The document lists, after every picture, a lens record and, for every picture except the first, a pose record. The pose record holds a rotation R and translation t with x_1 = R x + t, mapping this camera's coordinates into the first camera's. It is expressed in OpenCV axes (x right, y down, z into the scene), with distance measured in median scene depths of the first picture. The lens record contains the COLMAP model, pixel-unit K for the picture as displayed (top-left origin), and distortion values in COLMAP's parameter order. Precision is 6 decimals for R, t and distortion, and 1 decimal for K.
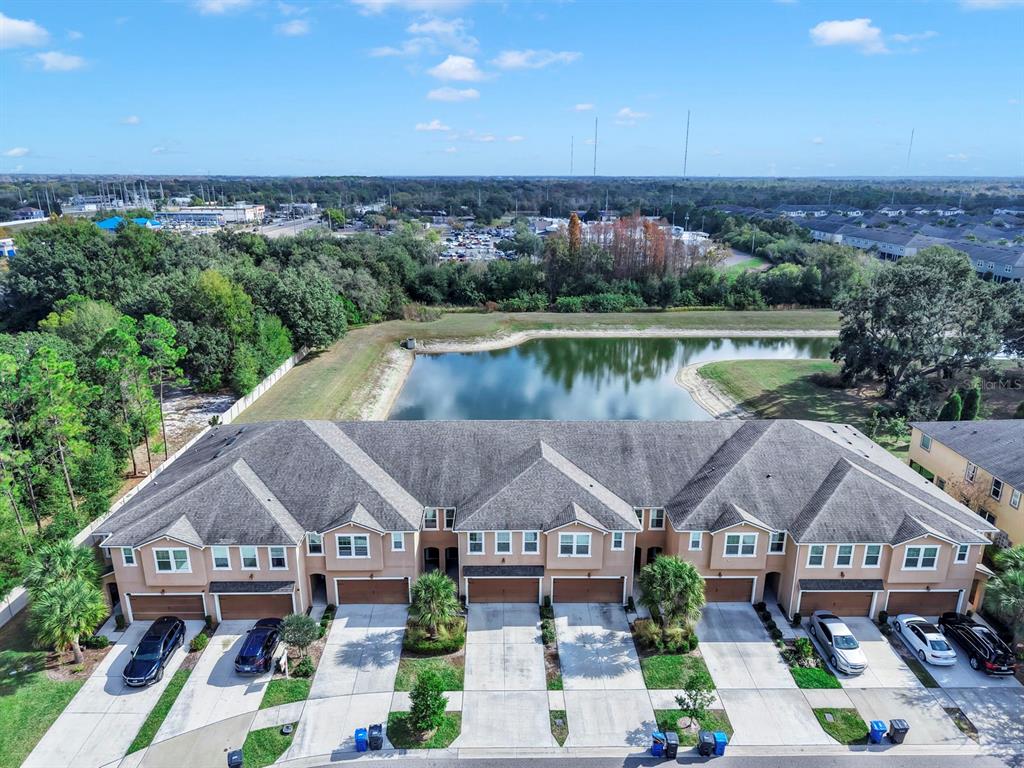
lens RADIAL K [[692.5, 0, 512.0], [0, 692.5, 384.0], [0, 0, 1]] dist [0.006503, -0.005285]
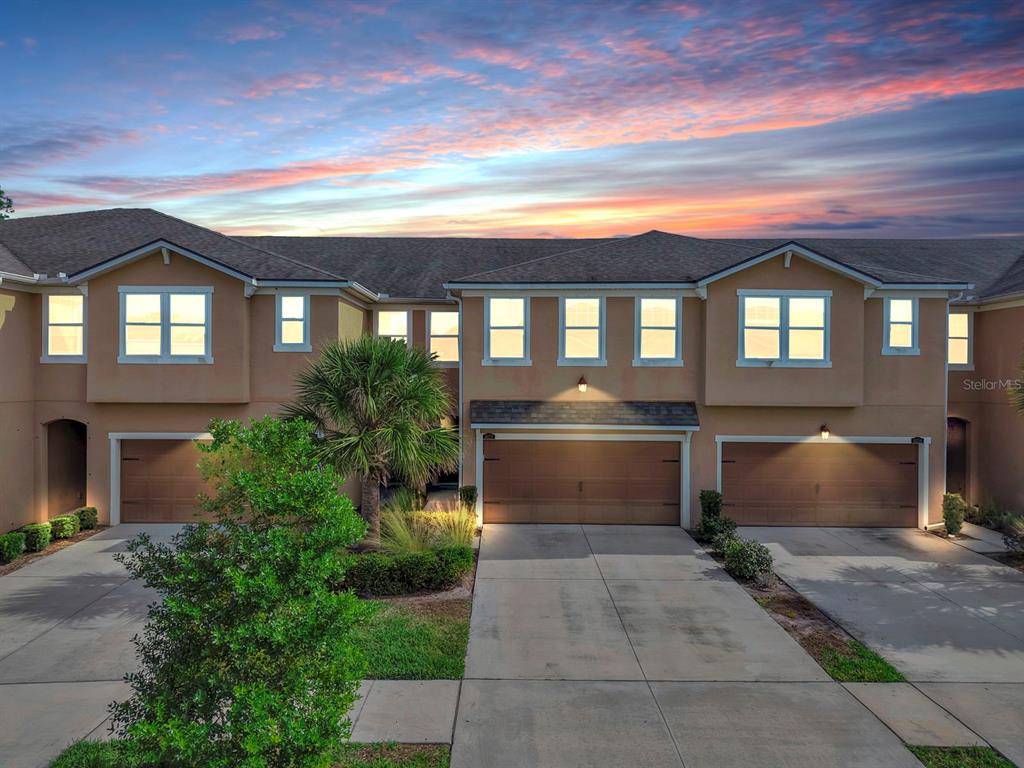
lens RADIAL K [[692.5, 0, 512.0], [0, 692.5, 384.0], [0, 0, 1]] dist [0.006503, -0.005285]
pose [[0.999907, 0.003679, -0.013103, -0.047957], [-0.007254, 0.958695, -0.284344, 0.385733], [0.011516, 0.284413, 0.958633, 0.705523]]
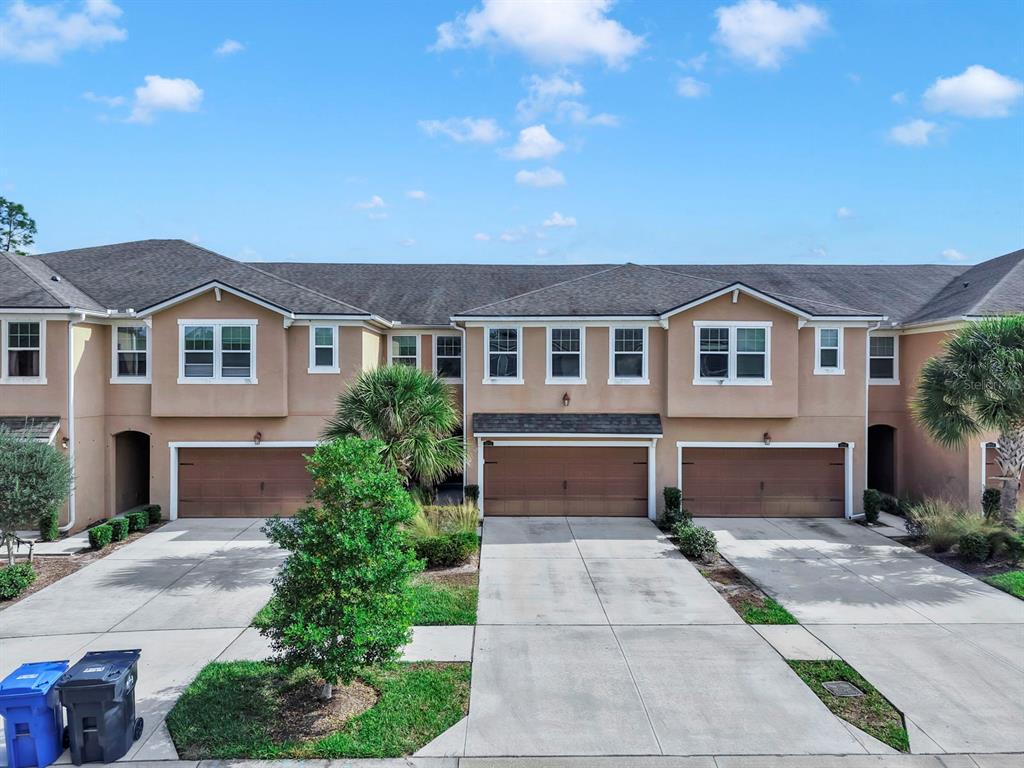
lens RADIAL K [[692.5, 0, 512.0], [0, 692.5, 384.0], [0, 0, 1]] dist [0.006503, -0.005285]
pose [[0.999998, 0.000197, 0.001954, -0.050936], [0.000370, 0.958210, -0.286064, 0.398322], [-0.001929, 0.286064, 0.958208, 0.629022]]
